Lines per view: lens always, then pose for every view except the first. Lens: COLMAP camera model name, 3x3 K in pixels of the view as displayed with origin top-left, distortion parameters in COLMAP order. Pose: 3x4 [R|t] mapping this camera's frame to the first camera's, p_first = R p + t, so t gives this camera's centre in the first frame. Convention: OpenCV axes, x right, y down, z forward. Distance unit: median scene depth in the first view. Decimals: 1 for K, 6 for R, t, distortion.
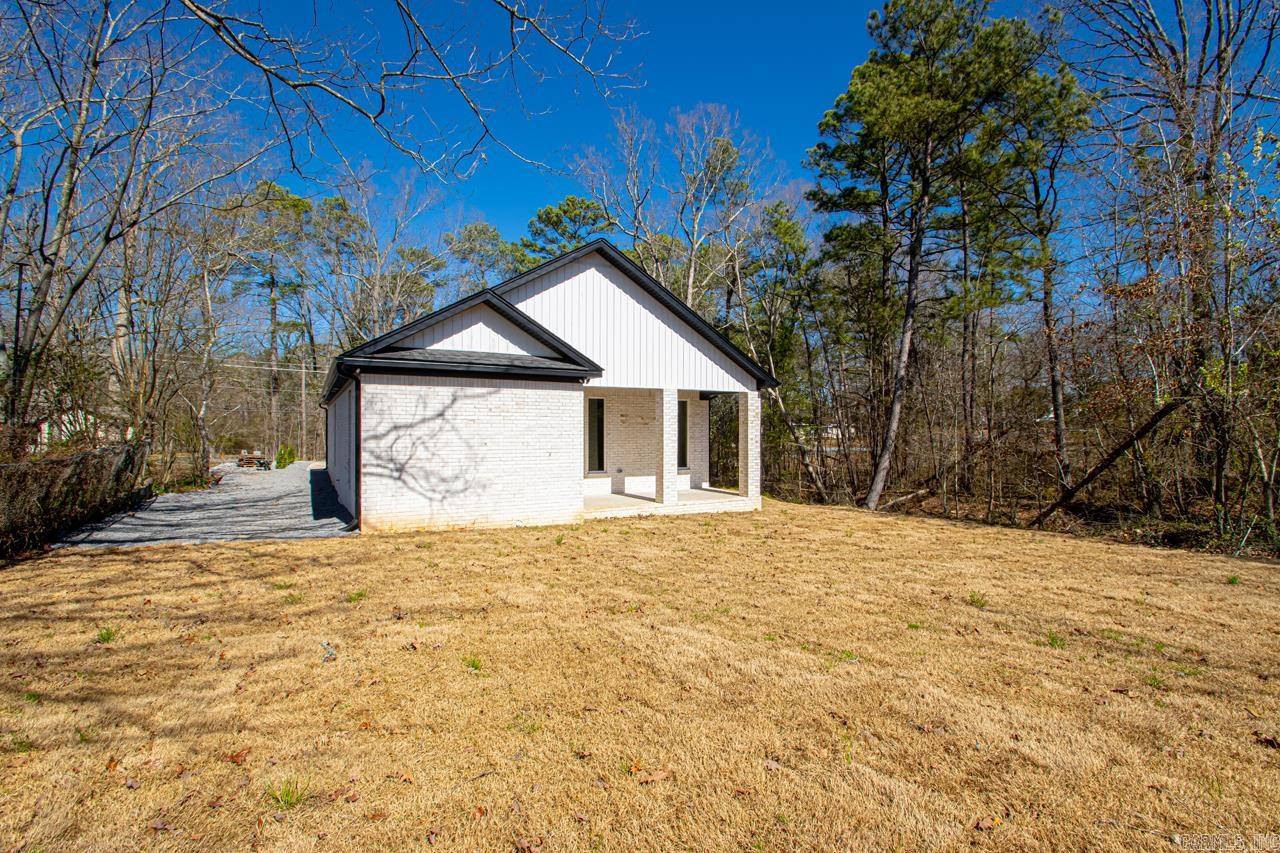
lens RADIAL K [[598.7, 0, 640.8], [0, 598.7, 412.6], [0, 0, 1]] dist [0.015701, -0.016218]
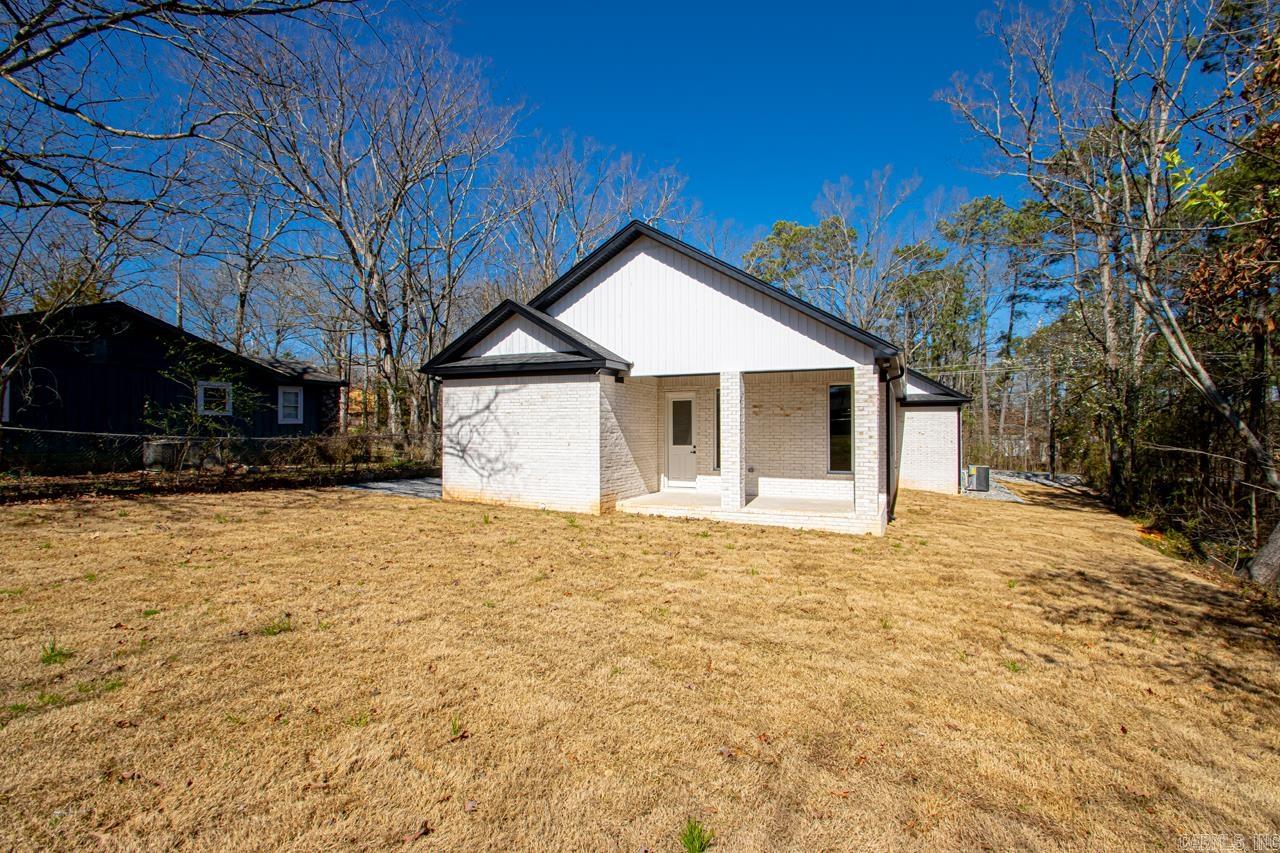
lens RADIAL K [[595.3, 0, 647.3], [0, 595.3, 397.2], [0, 0, 1]] dist [0.016671, -0.000006]
pose [[0.597147, -0.044277, -0.800909, 0.810140], [0.016643, 0.998944, -0.042816, 0.038021], [0.801959, 0.012238, 0.597253, 0.505620]]
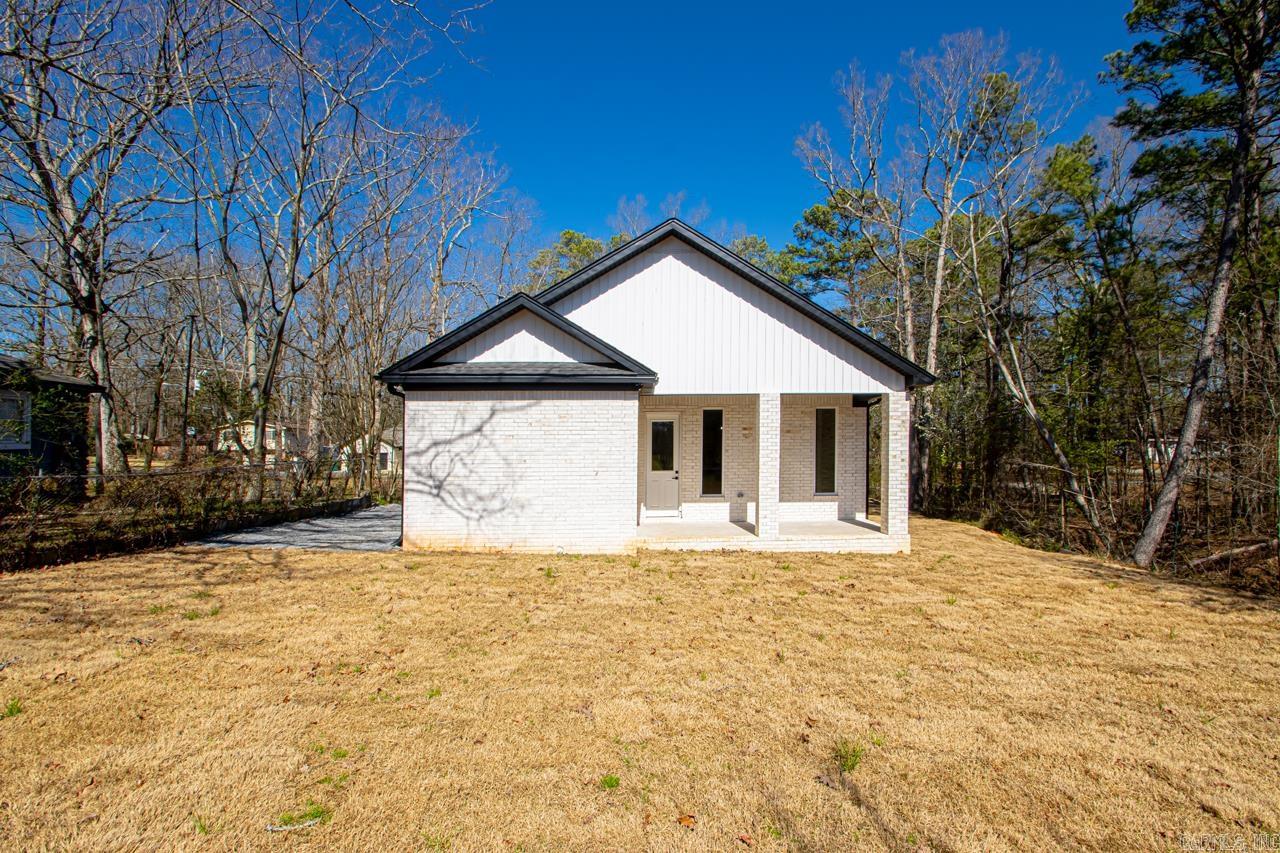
lens RADIAL K [[617.6, 0, 661.0], [0, 617.6, 429.7], [0, 0, 1]] dist [0.015481, -0.017792]
pose [[0.886740, -0.019591, -0.461853, 0.362152], [0.018179, 0.999807, -0.007507, 0.015052], [0.461910, -0.001739, 0.886925, 0.248304]]
